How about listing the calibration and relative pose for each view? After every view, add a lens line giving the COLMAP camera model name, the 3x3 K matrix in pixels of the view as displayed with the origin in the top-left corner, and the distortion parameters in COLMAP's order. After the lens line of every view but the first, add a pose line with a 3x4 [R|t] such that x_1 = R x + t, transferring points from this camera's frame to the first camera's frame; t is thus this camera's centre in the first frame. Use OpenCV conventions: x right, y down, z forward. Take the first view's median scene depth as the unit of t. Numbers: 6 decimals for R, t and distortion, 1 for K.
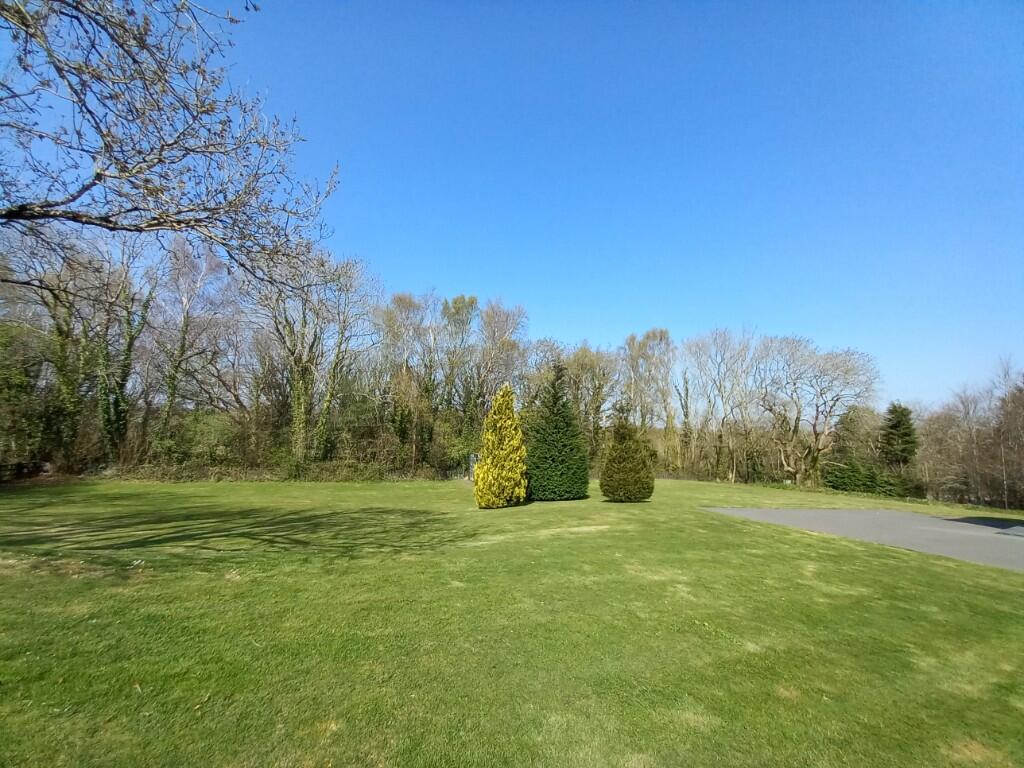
lens RADIAL K [[410.0, 0, 518.7], [0, 410.0, 386.9], [0, 0, 1]] dist [-0.005105, 0.000163]
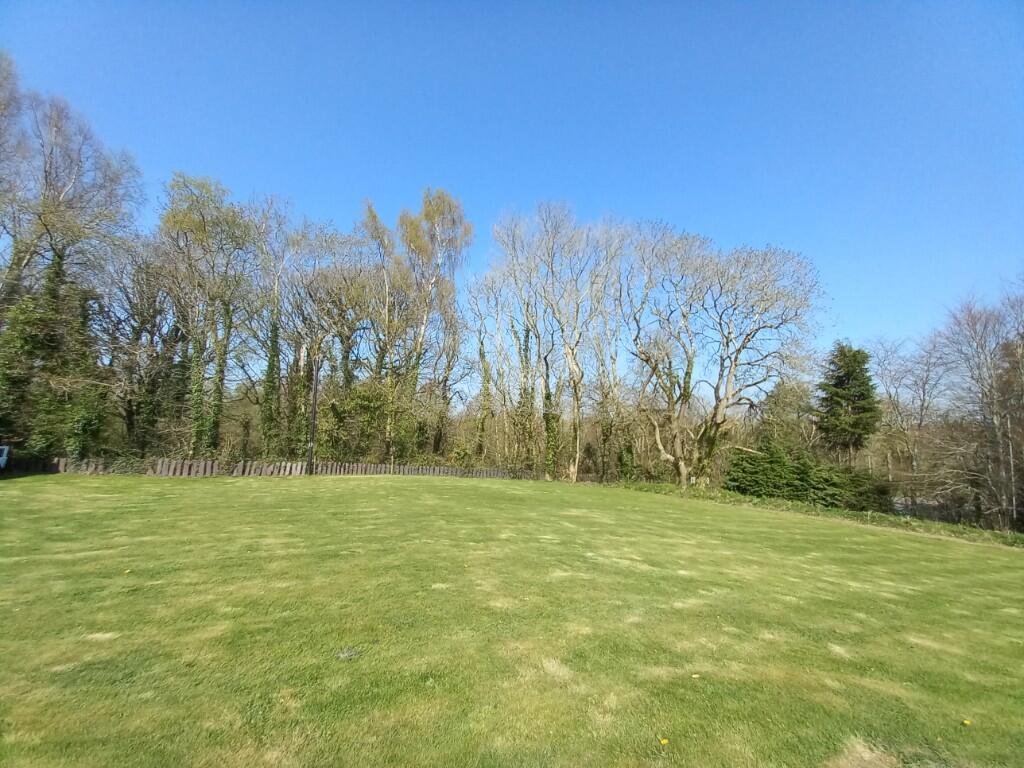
lens RADIAL K [[410.0, 0, 510.4], [0, 410.0, 382.6], [0, 0, 1]] dist [-0.005105, 0.000163]
pose [[0.997351, 0.017156, 0.070689, 0.835580], [-0.016532, 0.999819, -0.009400, 0.218502], [-0.070838, 0.008206, 0.997454, 0.922952]]
